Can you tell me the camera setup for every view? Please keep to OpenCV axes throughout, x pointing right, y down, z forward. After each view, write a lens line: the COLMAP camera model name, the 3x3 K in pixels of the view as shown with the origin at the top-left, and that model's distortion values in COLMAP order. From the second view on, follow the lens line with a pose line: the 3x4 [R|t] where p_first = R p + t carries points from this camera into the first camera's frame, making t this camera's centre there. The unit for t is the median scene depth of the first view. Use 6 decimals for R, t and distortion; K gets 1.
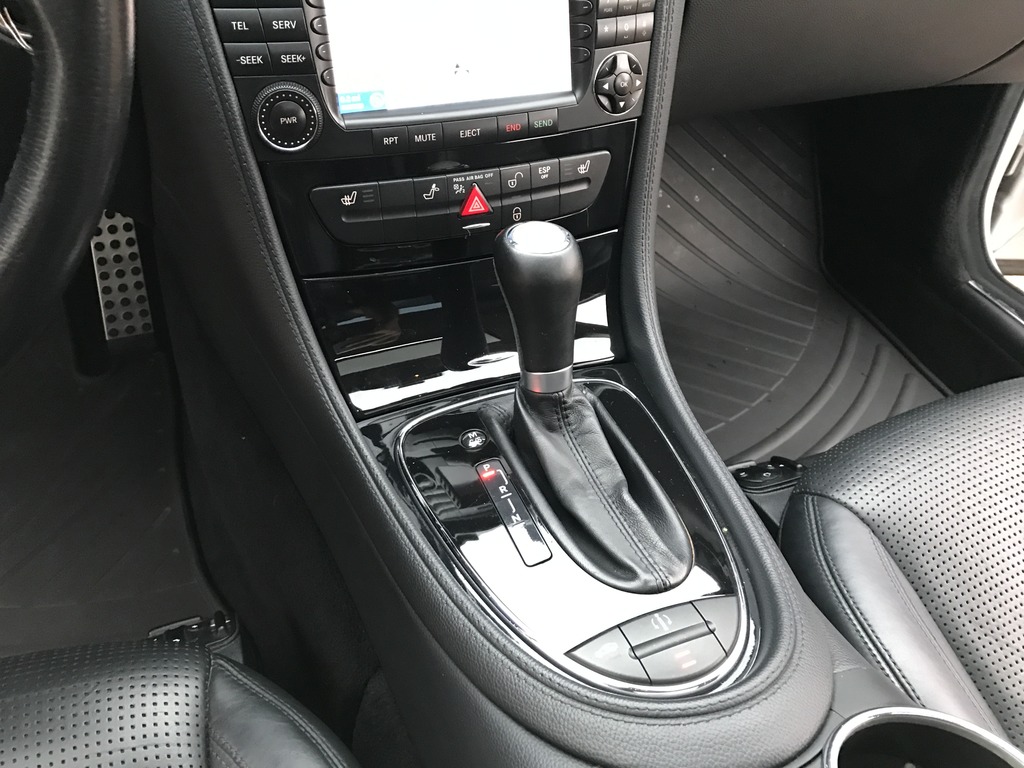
lens RADIAL K [[852.0, 0, 502.2], [0, 852.0, 383.3], [0, 0, 1]] dist [0.002329, -0.009423]
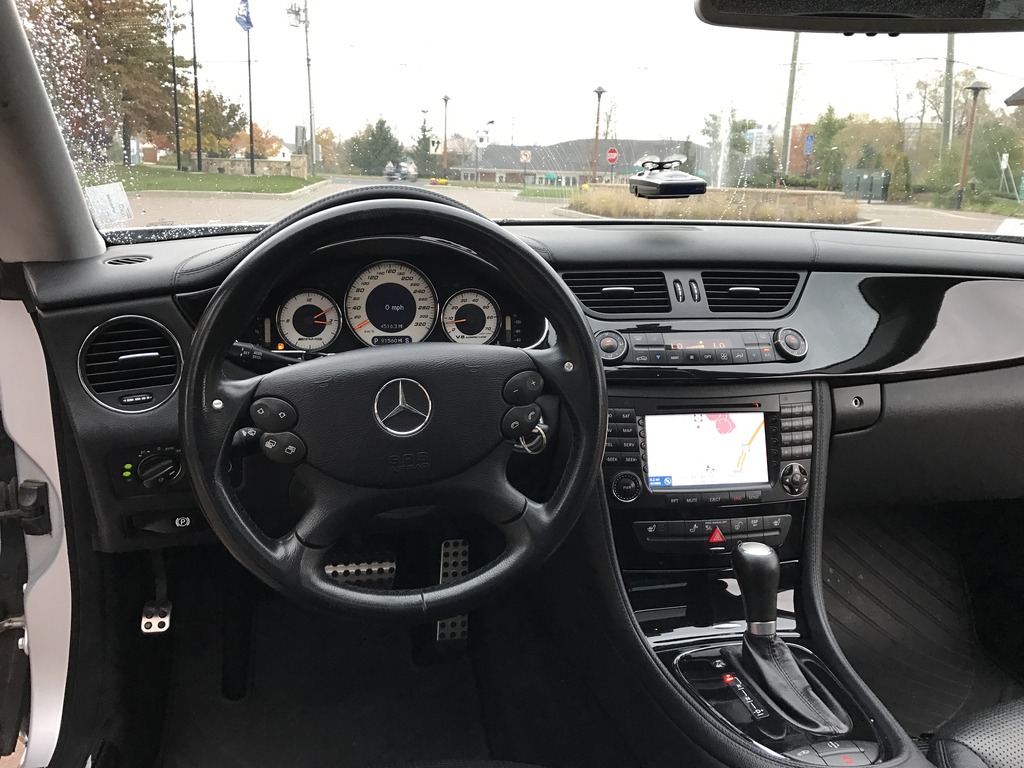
lens RADIAL K [[847.3, 0, 500.0], [0, 847.3, 378.8], [0, 0, 1]] dist [0.057273, -0.099301]
pose [[0.978878, 0.012166, -0.204084, -0.120381], [-0.105394, 0.885394, -0.452736, 0.378411], [0.175187, 0.464682, 0.867975, -0.864167]]
